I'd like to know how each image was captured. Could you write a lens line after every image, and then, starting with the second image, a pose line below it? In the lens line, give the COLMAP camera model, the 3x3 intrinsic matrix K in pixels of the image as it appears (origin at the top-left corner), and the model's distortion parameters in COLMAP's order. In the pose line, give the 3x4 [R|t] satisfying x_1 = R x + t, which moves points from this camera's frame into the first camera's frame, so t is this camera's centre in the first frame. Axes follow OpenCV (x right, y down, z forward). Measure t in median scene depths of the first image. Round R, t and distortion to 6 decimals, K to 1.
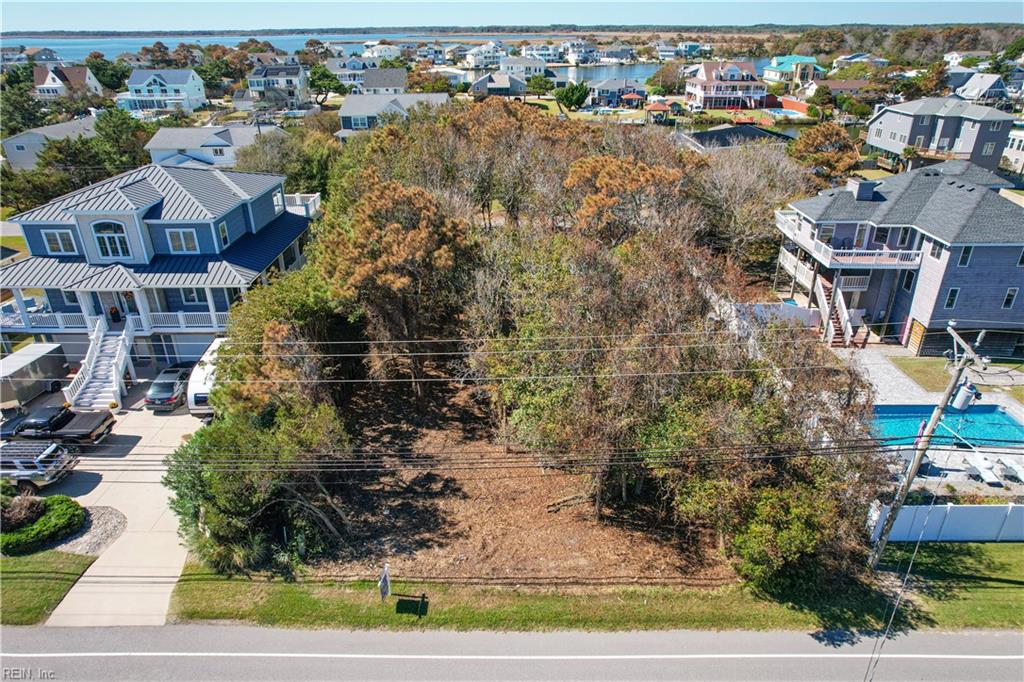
lens RADIAL K [[653.5, 0, 514.4], [0, 653.5, 343.9], [0, 0, 1]] dist [-0.083301, 0.074980]
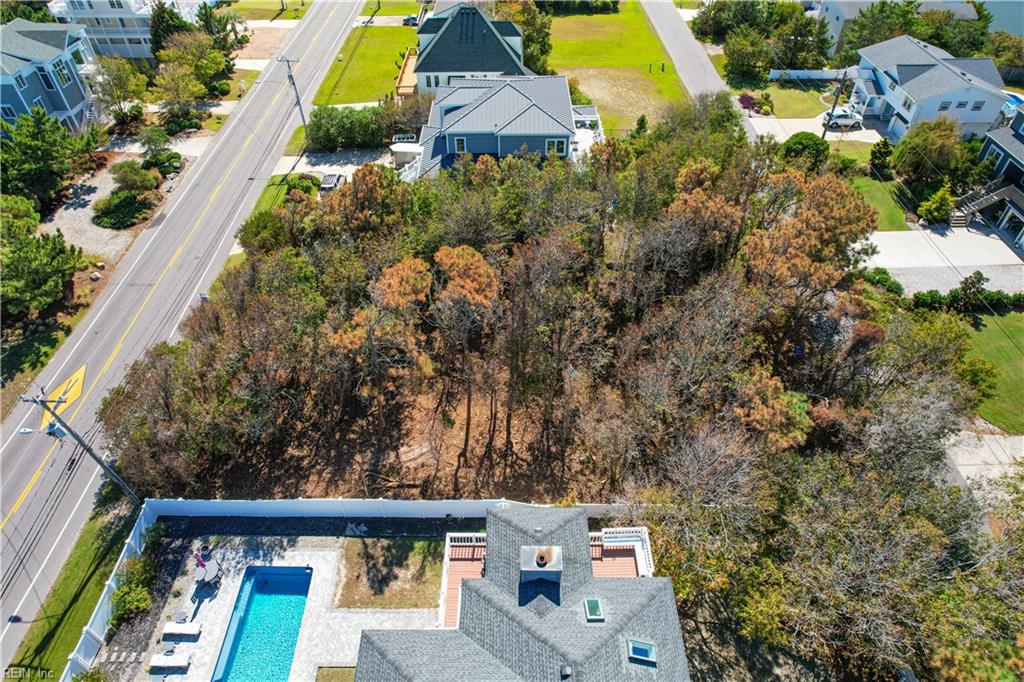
lens RADIAL K [[653.5, 0, 514.4], [0, 653.5, 343.9], [0, 0, 1]] dist [-0.083301, 0.074980]
pose [[0.013521, 0.690598, -0.723112, 1.182989], [-0.437842, 0.654250, 0.616645, -1.063451], [0.898950, 0.308271, 0.311219, 1.002915]]
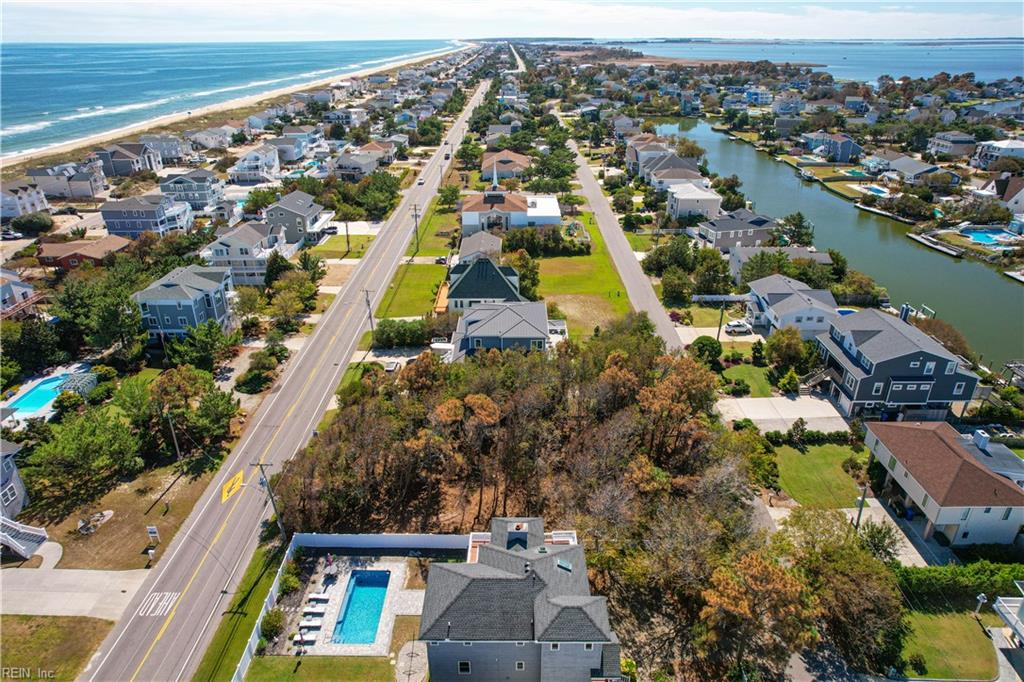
lens RADIAL K [[653.5, 0, 514.4], [0, 653.5, 343.9], [0, 0, 1]] dist [-0.083301, 0.074980]
pose [[0.003579, 0.435987, -0.899946, 2.160358], [-0.437815, 0.809797, 0.390573, -1.473441], [0.899058, 0.392612, 0.193780, 0.834427]]
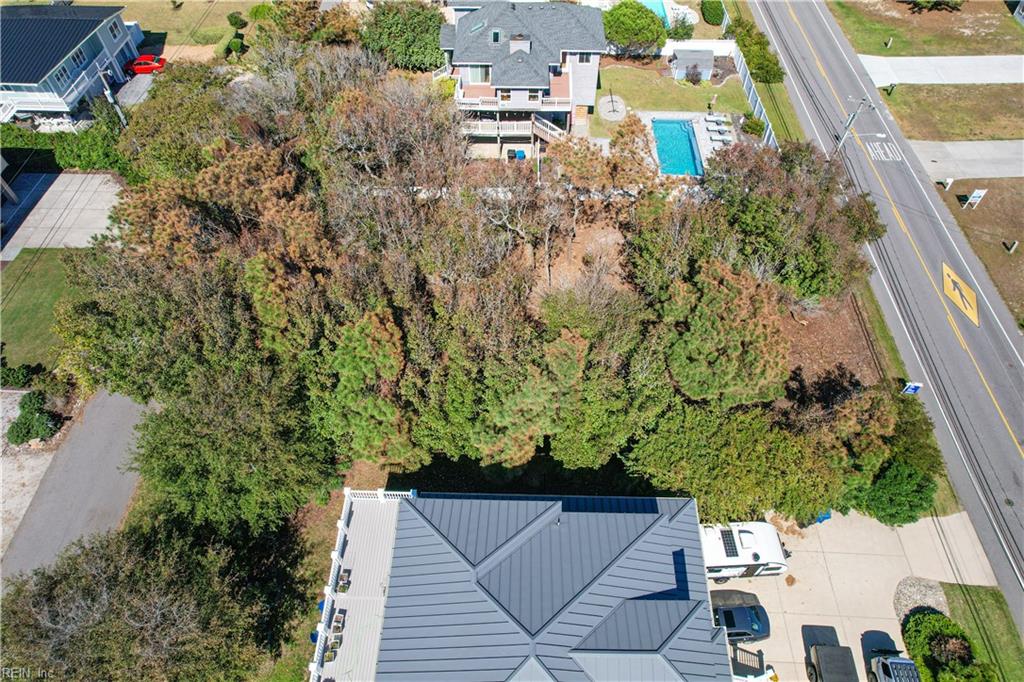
lens RADIAL K [[653.5, 0, 514.4], [0, 653.5, 343.9], [0, 0, 1]] dist [-0.083301, 0.074980]
pose [[0.018267, -0.783972, 0.620528, -0.940912], [0.442563, 0.562861, 0.698087, -1.096984], [-0.896551, 0.261871, 0.357239, 1.007822]]
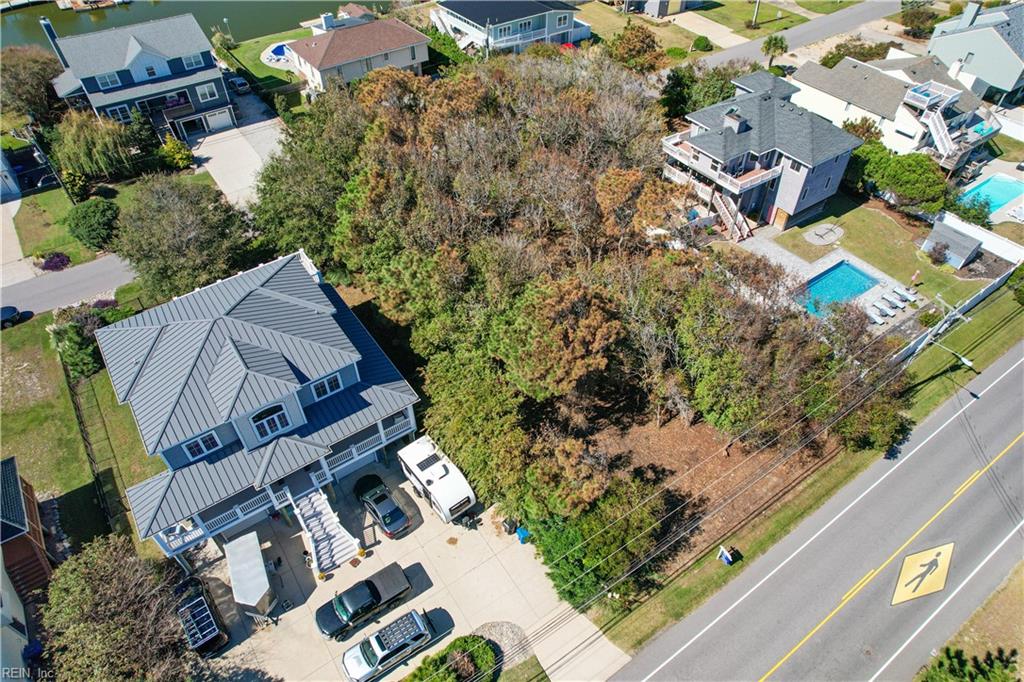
lens RADIAL K [[653.5, 0, 514.4], [0, 653.5, 343.9], [0, 0, 1]] dist [-0.083301, 0.074980]
pose [[0.814069, -0.411107, 0.410223, -0.821730], [0.253329, 0.886965, 0.386158, -0.659890], [-0.522606, -0.210438, 0.826196, 0.034222]]
